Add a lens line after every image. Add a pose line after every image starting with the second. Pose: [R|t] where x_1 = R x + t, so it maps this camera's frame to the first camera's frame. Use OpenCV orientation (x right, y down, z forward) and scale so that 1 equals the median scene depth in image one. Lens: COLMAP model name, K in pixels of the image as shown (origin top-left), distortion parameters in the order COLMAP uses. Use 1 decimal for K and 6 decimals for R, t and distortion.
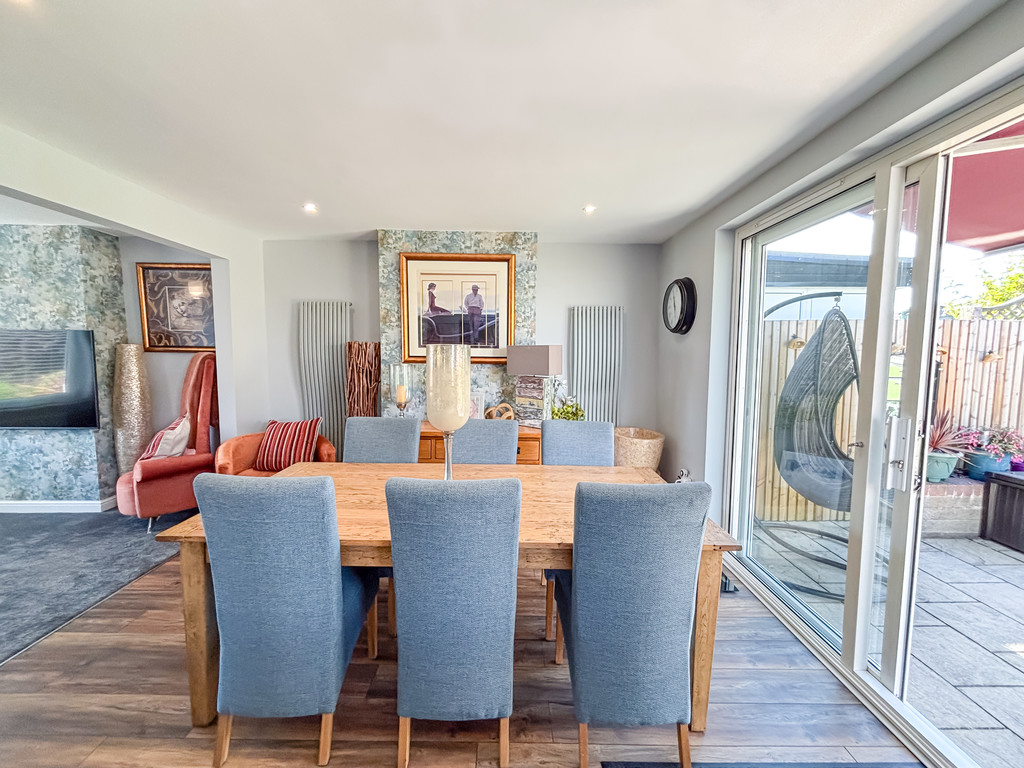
lens RADIAL K [[410.4, 0, 510.8], [0, 410.4, 384.9], [0, 0, 1]] dist [0.003916, -0.002387]
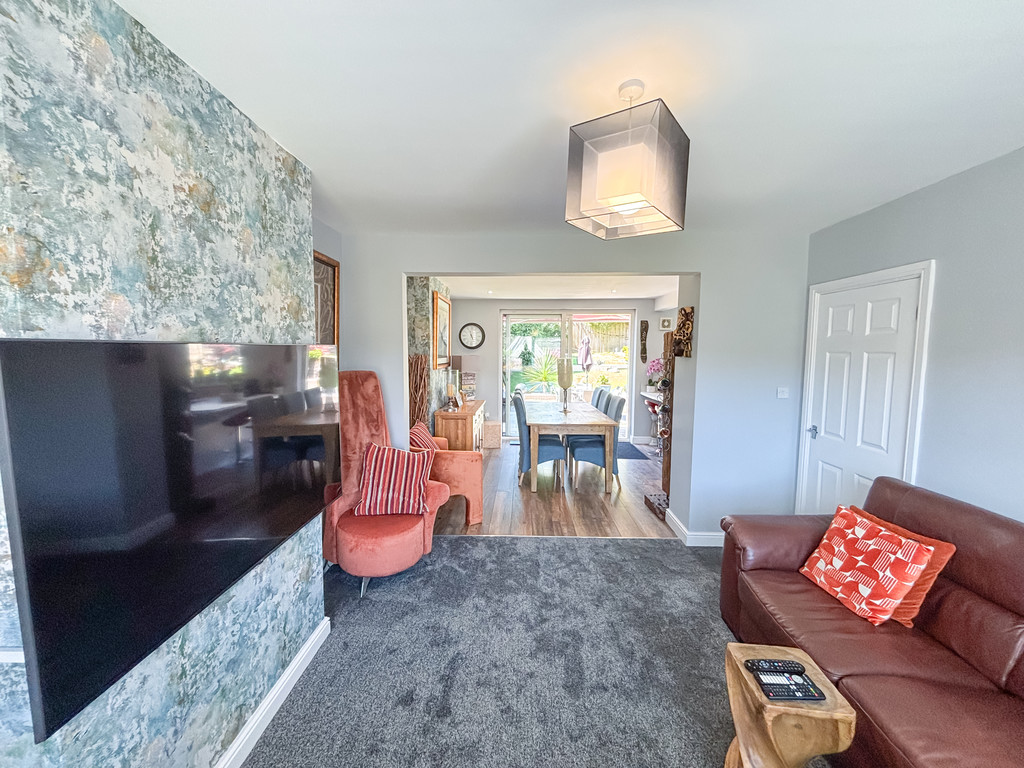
lens RADIAL K [[410.4, 0, 511.9], [0, 410.4, 385.8], [0, 0, 1]] dist [0.003916, -0.002387]
pose [[0.038212, -0.093893, 0.994849, -1.591874], [0.075518, 0.993000, 0.090818, -0.103184], [-0.996412, 0.071659, 0.045035, 0.669677]]
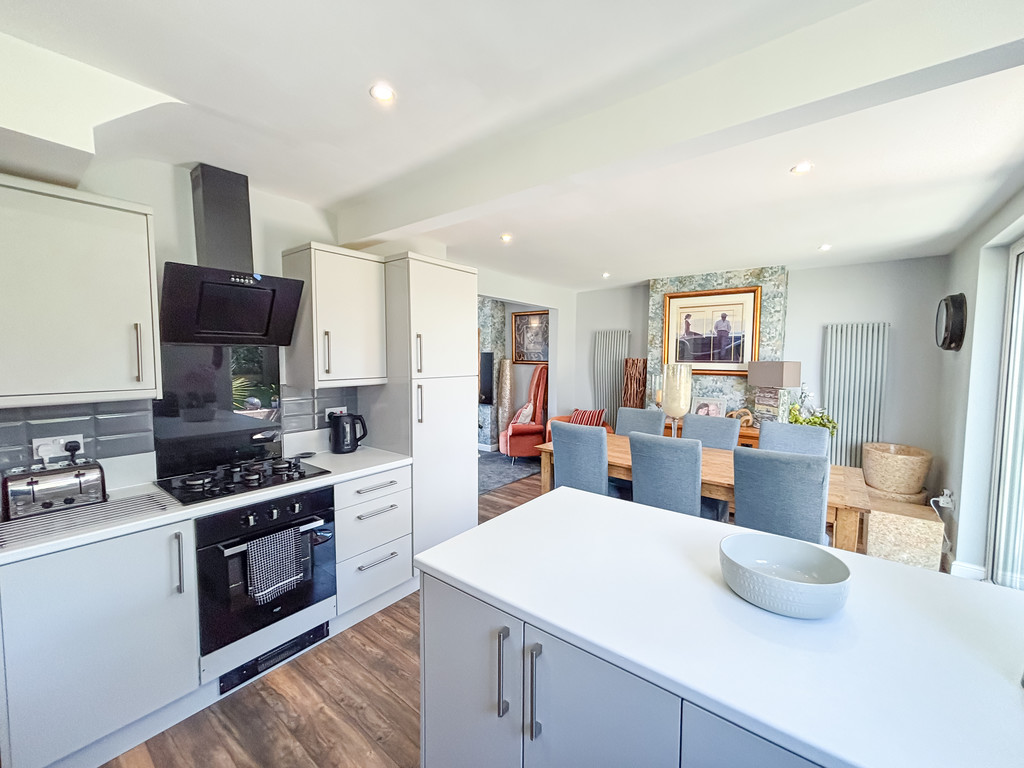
lens RADIAL K [[410.4, 0, 508.3], [0, 410.4, 385.8], [0, 0, 1]] dist [0.003916, -0.002387]
pose [[0.778363, 0.041705, -0.626428, 0.190312], [-0.052046, 0.998643, 0.001816, 0.010451], [0.625653, 0.031190, 0.779477, -0.376439]]
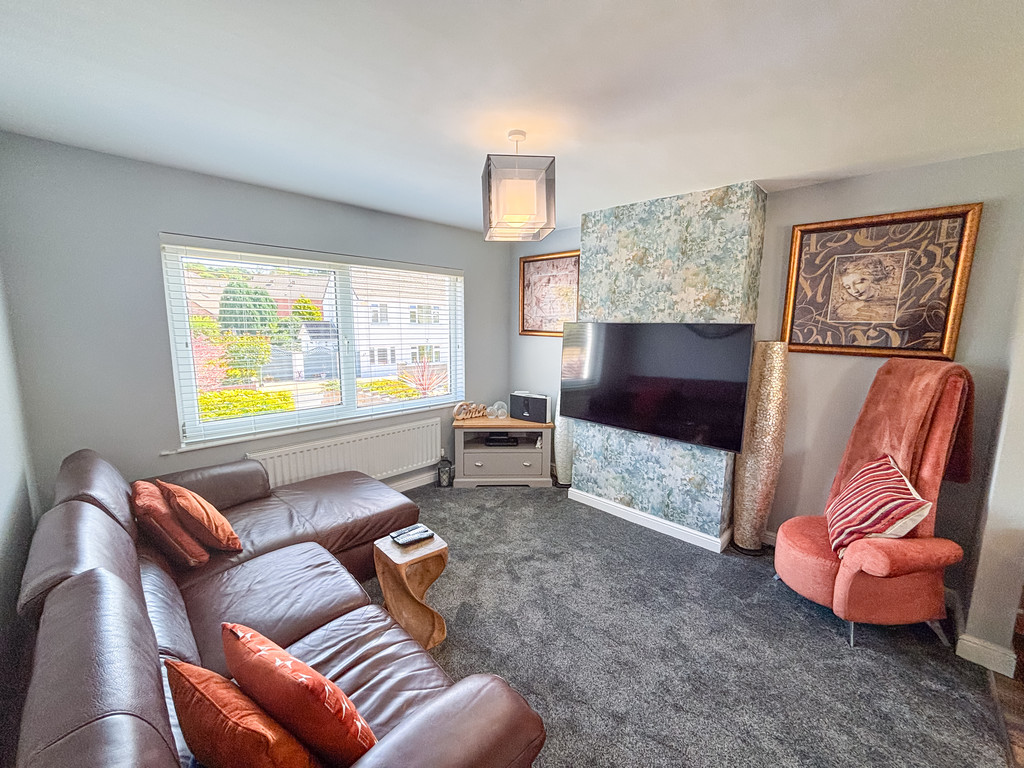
lens RADIAL K [[410.4, 0, 509.2], [0, 410.4, 383.2], [0, 0, 1]] dist [0.003916, -0.002387]
pose [[0.708914, 0.109165, -0.696796, -0.772609], [-0.064977, 0.993856, 0.089598, -0.062355], [0.702296, -0.018241, 0.711652, 0.155719]]
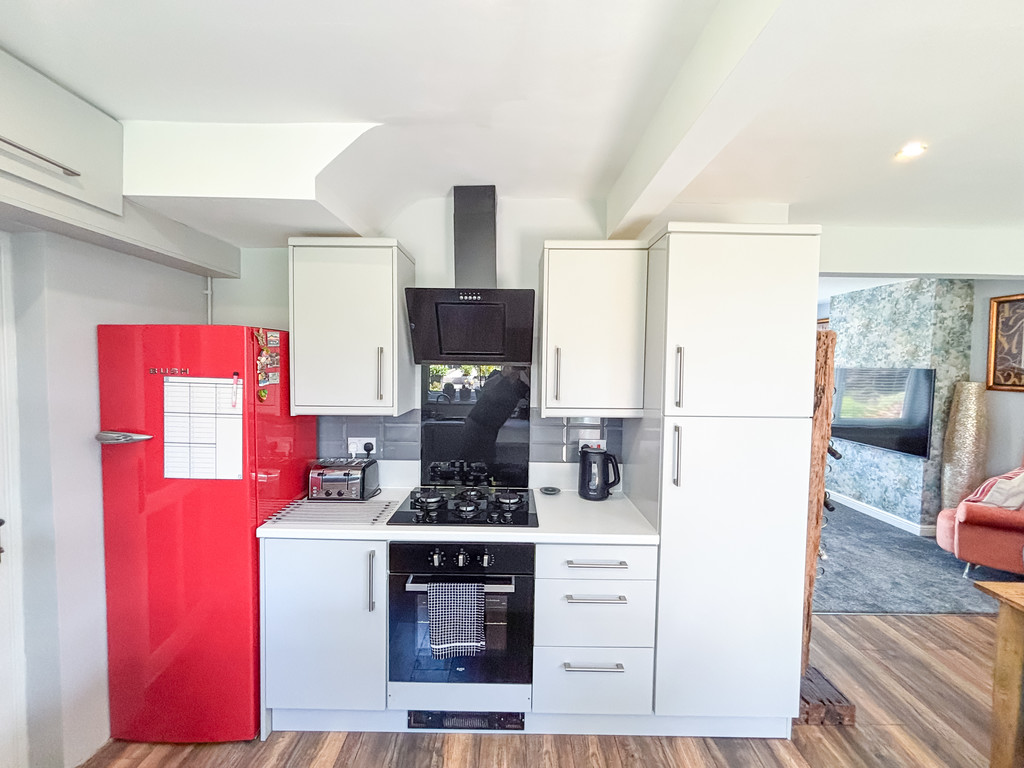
lens RADIAL K [[410.4, 0, 510.1], [0, 410.4, 384.0], [0, 0, 1]] dist [0.003916, -0.002387]
pose [[-0.012533, 0.043067, -0.998994, 0.080882], [-0.096833, 0.994324, 0.044080, -0.030915], [0.995222, 0.097288, -0.008291, -0.102116]]
